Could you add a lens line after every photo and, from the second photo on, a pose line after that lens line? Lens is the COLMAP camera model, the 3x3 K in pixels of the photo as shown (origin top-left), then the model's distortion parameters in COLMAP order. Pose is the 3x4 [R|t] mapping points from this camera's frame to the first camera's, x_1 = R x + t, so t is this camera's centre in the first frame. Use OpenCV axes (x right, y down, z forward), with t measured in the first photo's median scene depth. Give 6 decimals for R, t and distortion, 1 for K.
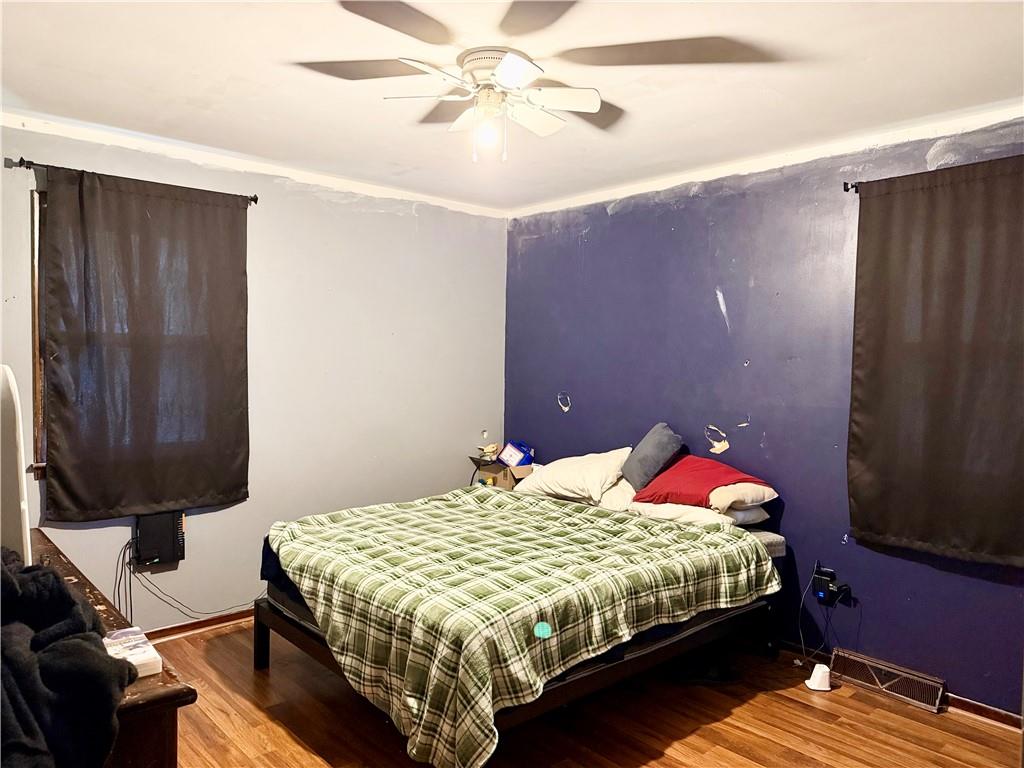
lens RADIAL K [[730.8, 0, 512.0], [0, 730.8, 384.0], [0, 0, 1]] dist [0.057455, -0.070662]
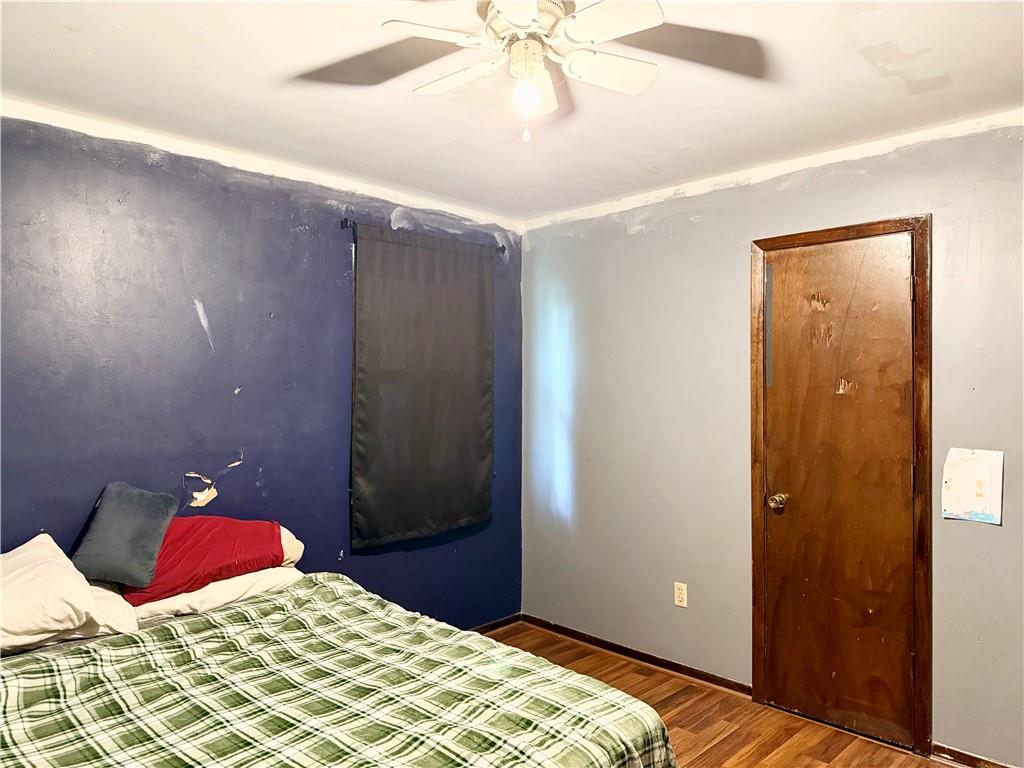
lens RADIAL K [[730.8, 0, 512.0], [0, 730.8, 384.0], [0, 0, 1]] dist [0.057455, -0.070662]
pose [[-0.075496, -0.024656, 0.996841, -0.612086], [0.031936, 0.999122, 0.027131, -0.054508], [-0.996635, 0.033884, -0.074642, 0.832553]]
